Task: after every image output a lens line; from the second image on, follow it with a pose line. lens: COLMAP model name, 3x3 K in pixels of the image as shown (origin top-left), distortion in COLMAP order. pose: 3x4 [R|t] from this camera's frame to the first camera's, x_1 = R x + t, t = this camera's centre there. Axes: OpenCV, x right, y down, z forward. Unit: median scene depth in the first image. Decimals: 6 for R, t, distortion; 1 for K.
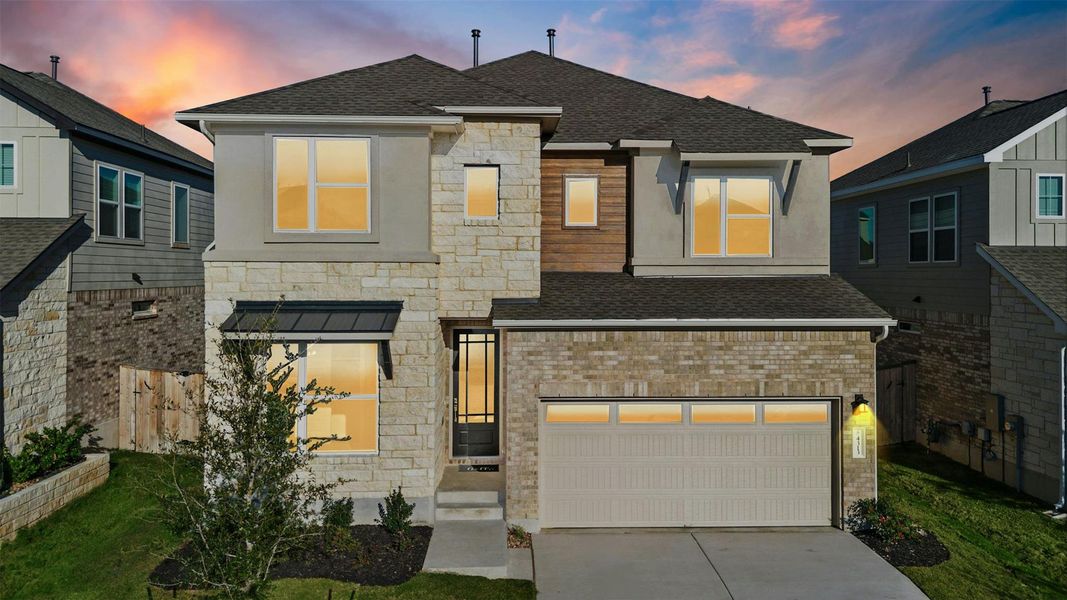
lens RADIAL K [[782.2, 0, 533.5], [0, 782.2, 300.0], [0, 0, 1]] dist [0.006909, -0.001990]
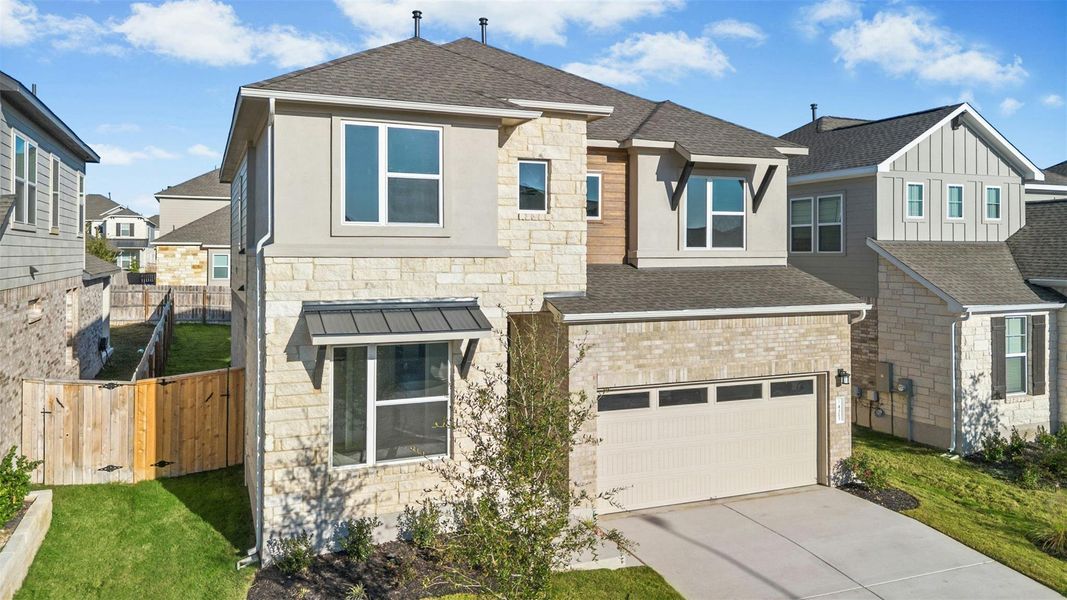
lens RADIAL K [[786.5, 0, 533.8], [0, 786.5, 274.8], [0, 0, 1]] dist [0.003145, 0.001637]
pose [[0.933004, -0.010121, 0.359724, -0.434722], [0.012364, 0.999916, -0.003935, -0.021218], [-0.359654, 0.008119, 0.933050, 0.066081]]
